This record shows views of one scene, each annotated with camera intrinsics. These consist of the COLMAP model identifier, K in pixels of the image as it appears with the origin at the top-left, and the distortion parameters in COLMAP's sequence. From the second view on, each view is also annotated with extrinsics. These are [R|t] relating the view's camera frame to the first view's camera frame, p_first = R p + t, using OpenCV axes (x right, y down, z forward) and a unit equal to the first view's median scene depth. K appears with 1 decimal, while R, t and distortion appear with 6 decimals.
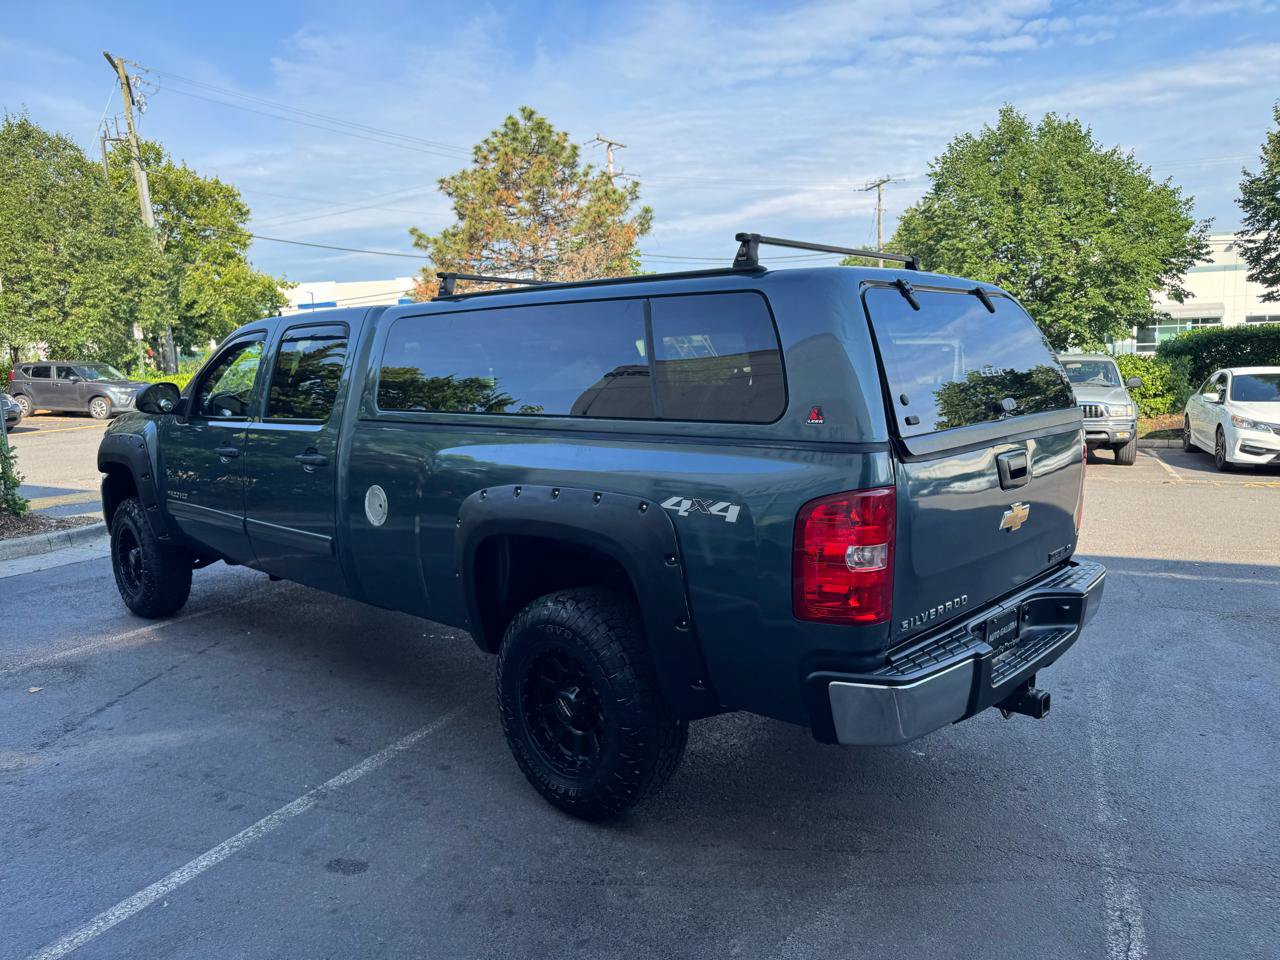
lens RADIAL K [[906.9, 0, 649.4], [0, 906.9, 485.5], [0, 0, 1]] dist [0.018661, -0.024547]
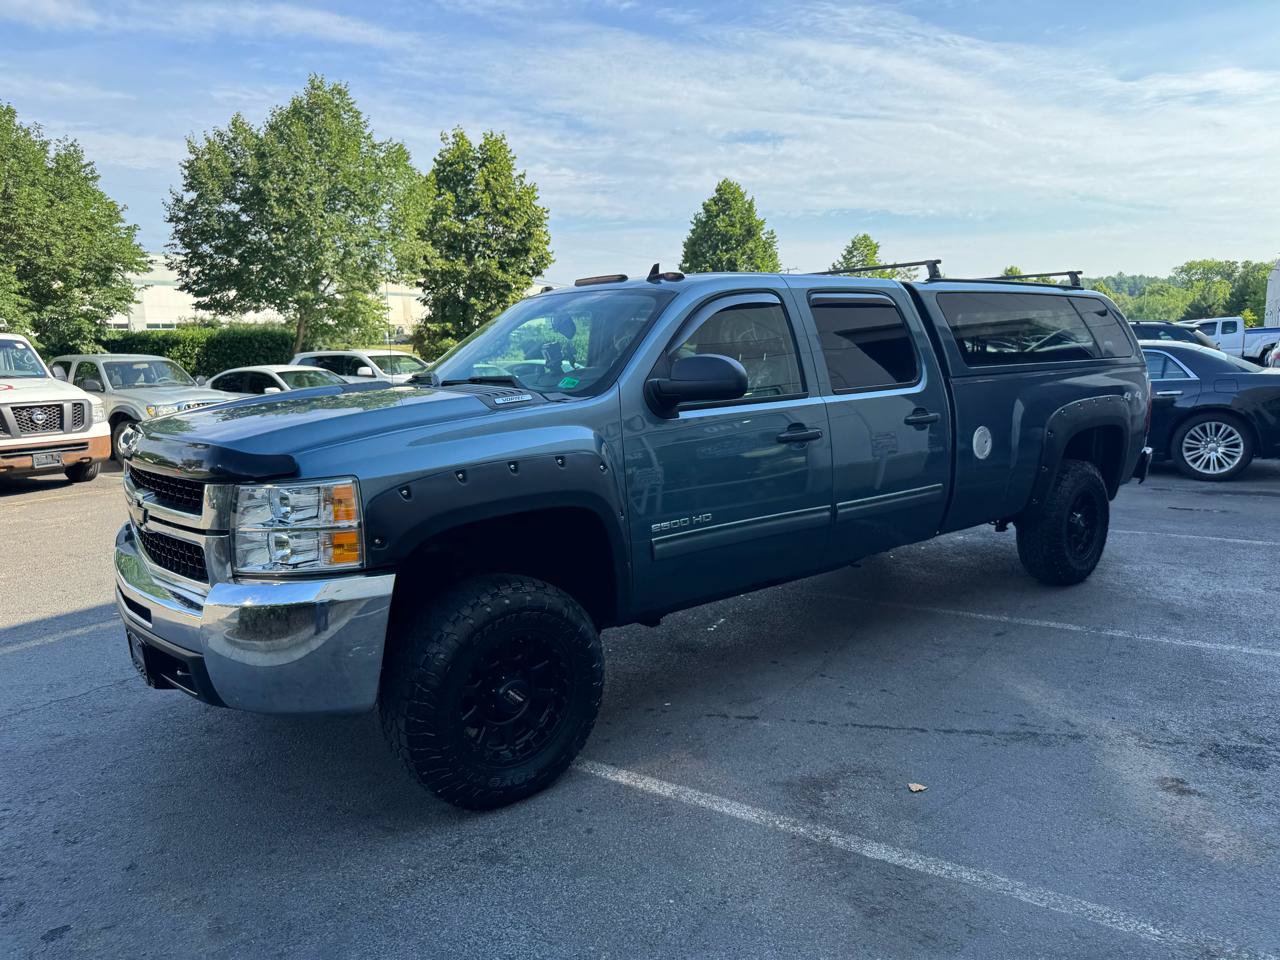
lens RADIAL K [[903.3, 0, 649.7], [0, 903.3, 481.7], [0, 0, 1]] dist [0.029122, -0.036700]
pose [[0.139582, -0.130946, 0.981514, -1.450379], [0.150370, 0.982525, 0.109696, -0.119299], [-0.978727, 0.132279, 0.156833, 1.134939]]
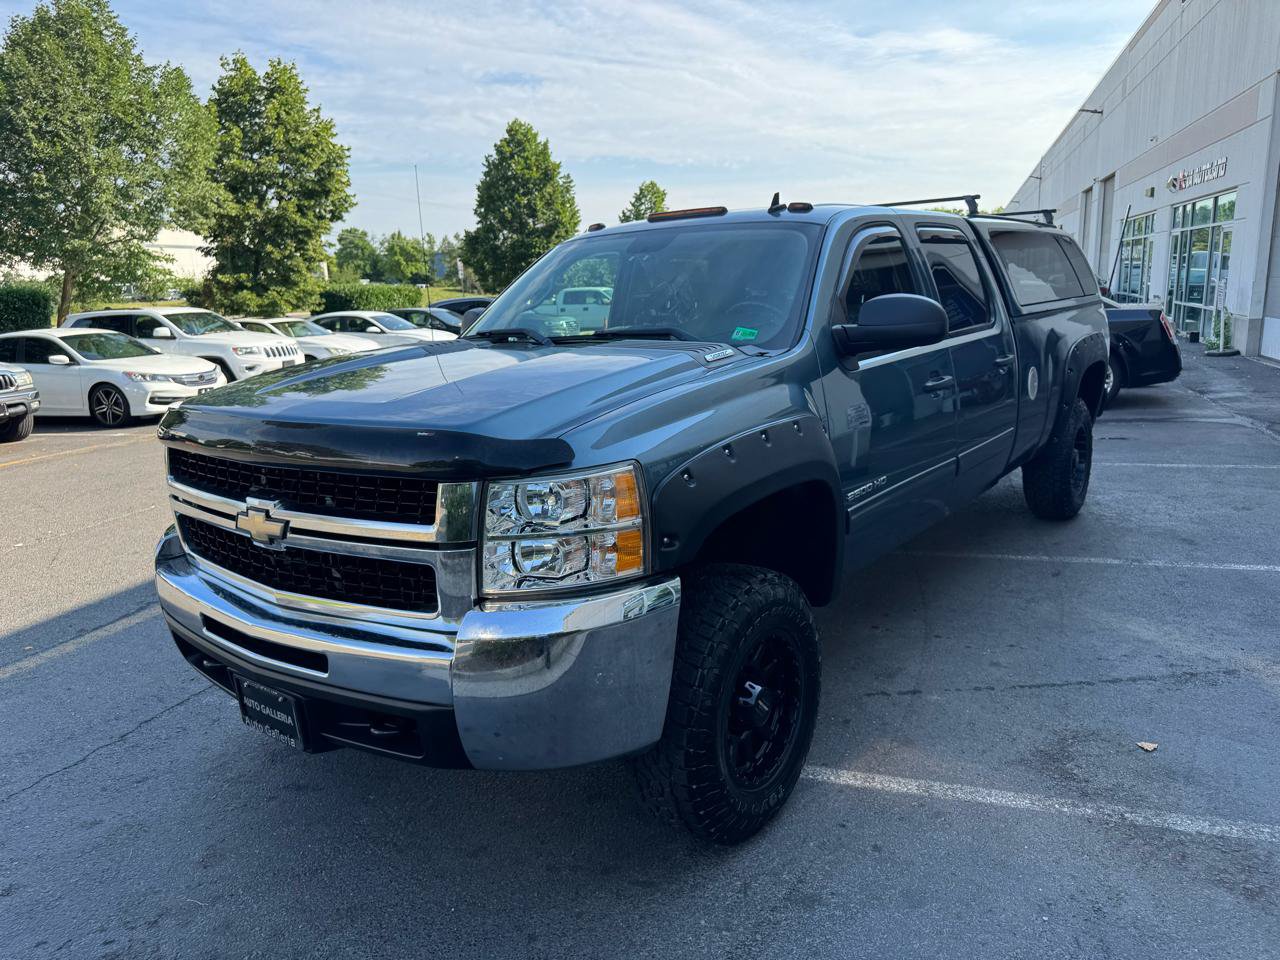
lens RADIAL K [[912.2, 0, 640.0], [0, 912.2, 480.0], [0, 0, 1]] dist [0.000884, -0.003499]
pose [[-0.097897, -0.181722, 0.978465, -1.346790], [0.175047, 0.964715, 0.196682, -0.171304], [-0.979681, 0.190532, -0.062632, 1.466463]]
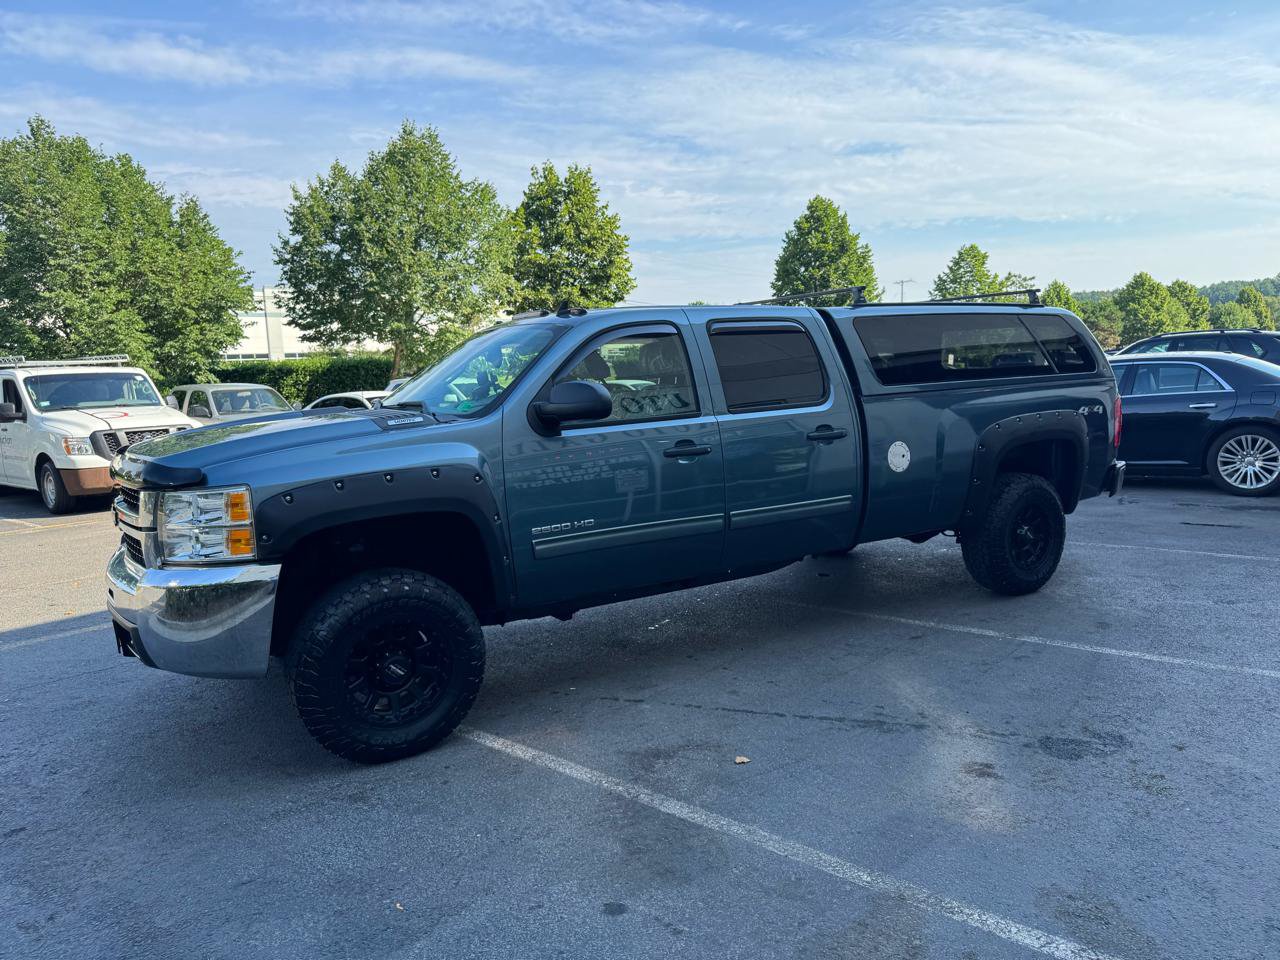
lens RADIAL K [[901.1, 0, 637.8], [0, 901.1, 491.6], [0, 0, 1]] dist [0.029542, -0.034198]
pose [[0.276586, -0.121523, 0.953274, -1.517220], [0.163766, 0.983423, 0.077851, -0.084863], [-0.946932, 0.134581, 0.291903, 0.884222]]
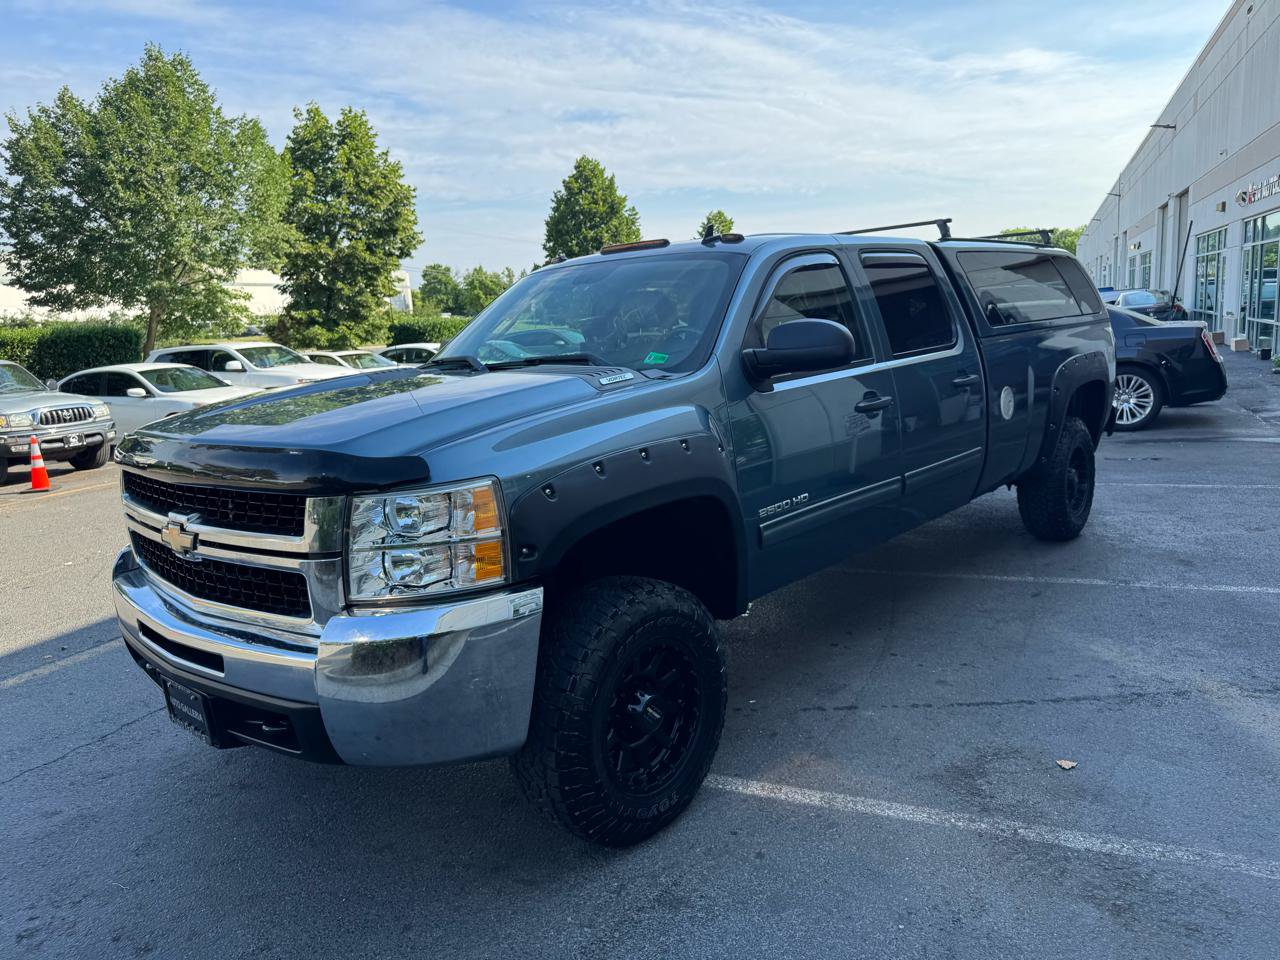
lens RADIAL K [[908.1, 0, 641.4], [0, 908.1, 469.9], [0, 0, 1]] dist [0.015121, -0.020774]
pose [[-0.015114, -0.142372, 0.989698, -1.387201], [0.193373, 0.970708, 0.142593, -0.147002], [-0.981009, 0.193536, 0.012860, 1.342362]]
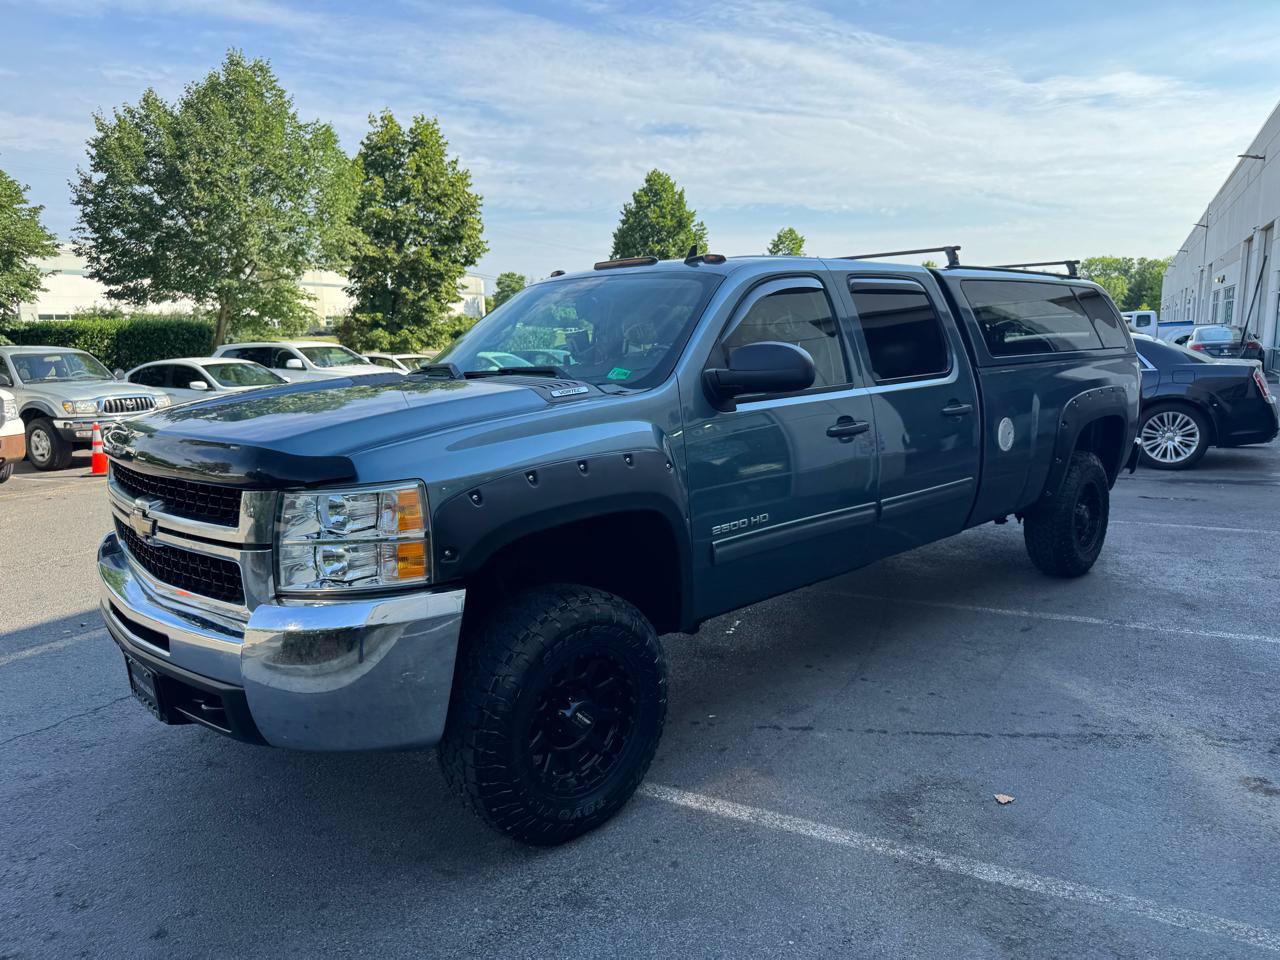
lens RADIAL K [[906.9, 0, 649.4], [0, 906.9, 485.5], [0, 0, 1]] dist [0.018661, -0.024547]
pose [[0.052986, -0.143401, 0.988245, -1.401284], [0.152318, 0.979216, 0.133924, -0.133994], [-0.986910, 0.143431, 0.073727, 1.255726]]
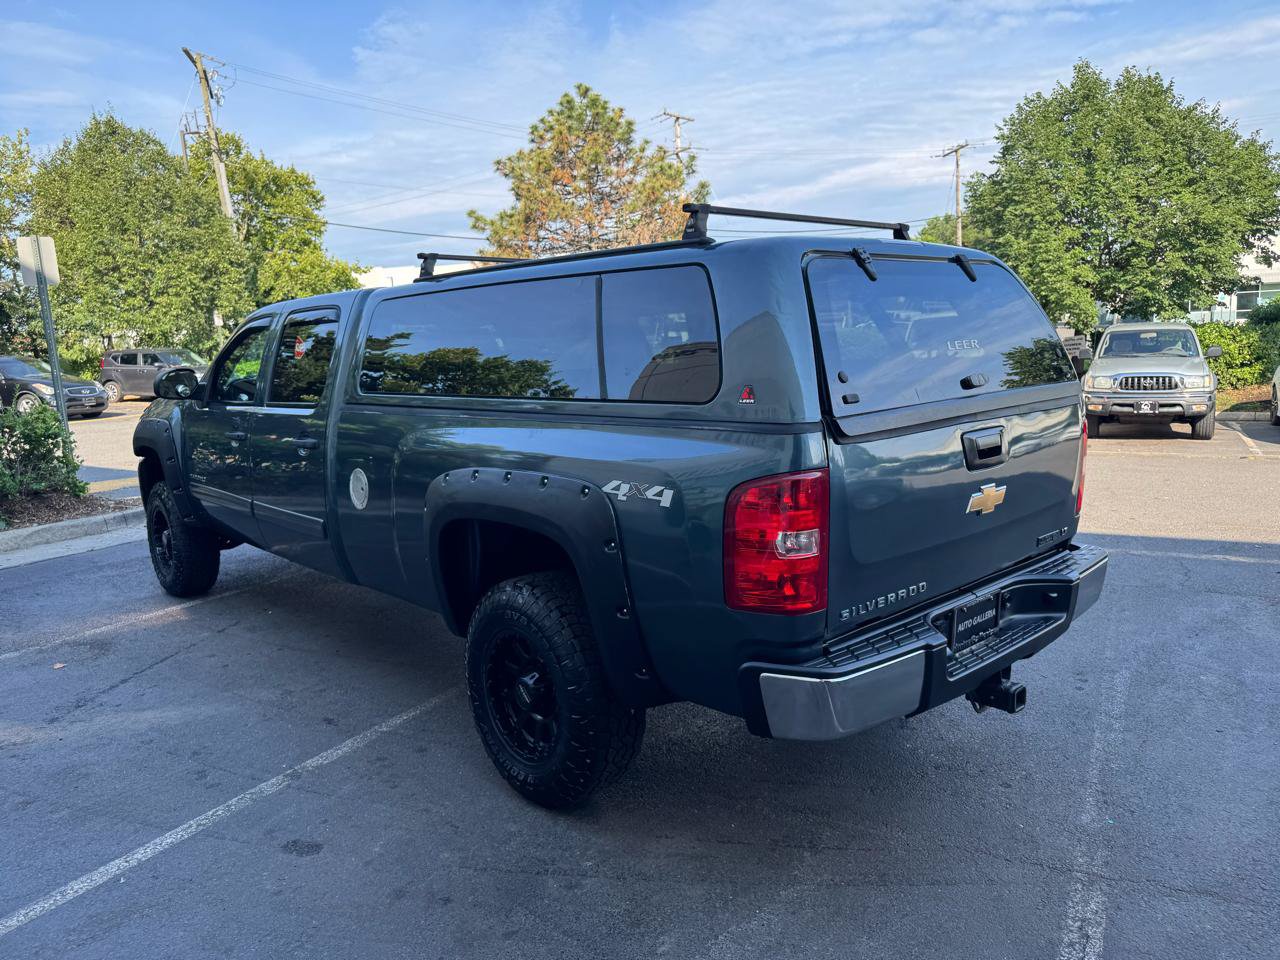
lens RADIAL K [[906.9, 0, 649.4], [0, 906.9, 485.5], [0, 0, 1]] dist [0.018661, -0.024547]
pose [[0.996393, -0.004608, -0.084738, 0.093798], [0.006647, 0.999695, 0.023799, -0.003008], [0.084603, -0.024277, 0.996119, 0.025141]]
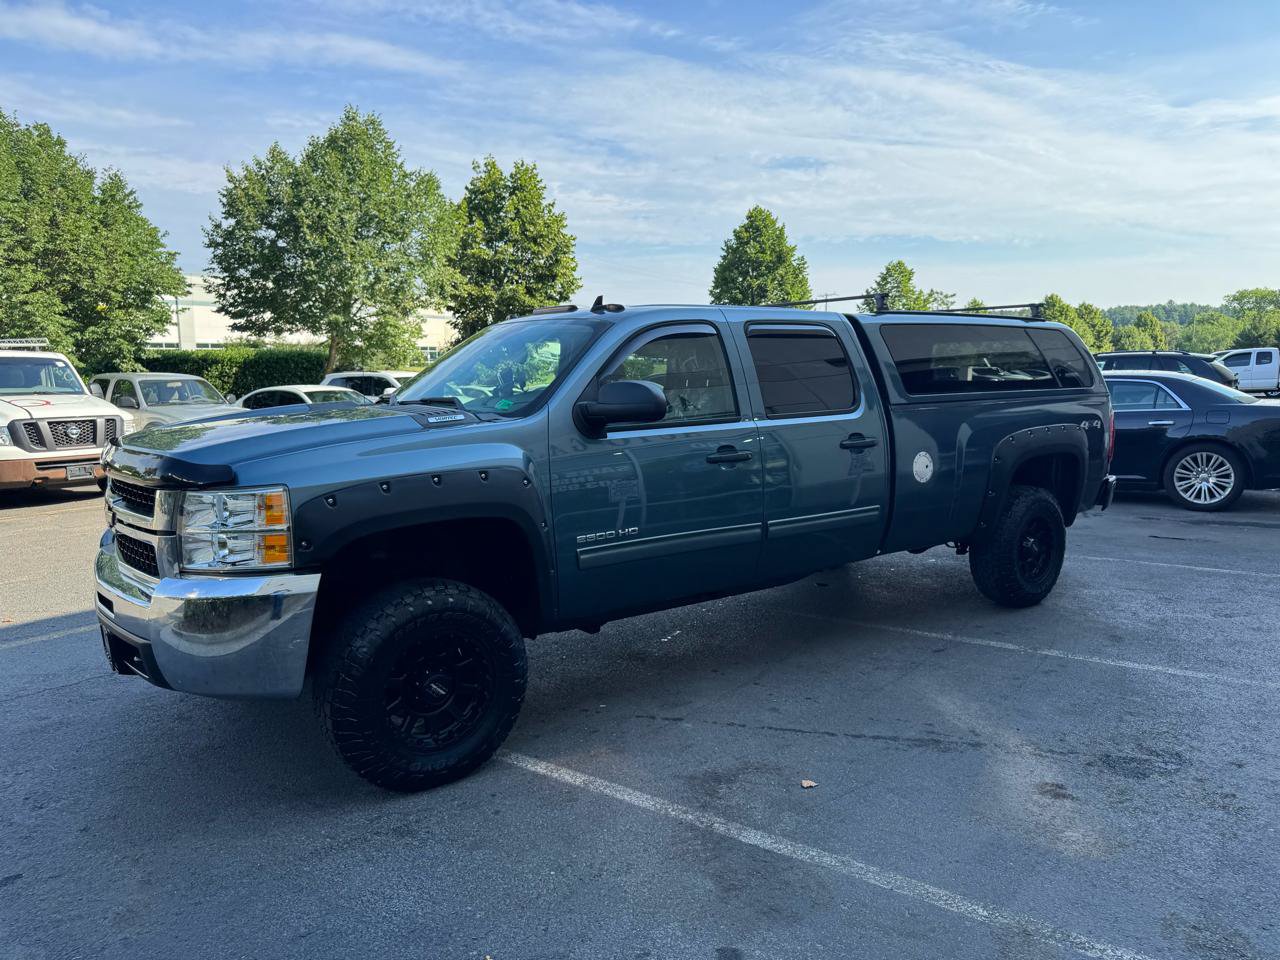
lens RADIAL K [[902.0, 0, 648.6], [0, 902.0, 490.9], [0, 0, 1]] dist [0.033166, -0.041256]
pose [[0.183875, -0.112653, 0.976473, -1.499194], [0.138053, 0.986524, 0.087816, -0.103314], [-0.973207, 0.118657, 0.196949, 1.020061]]
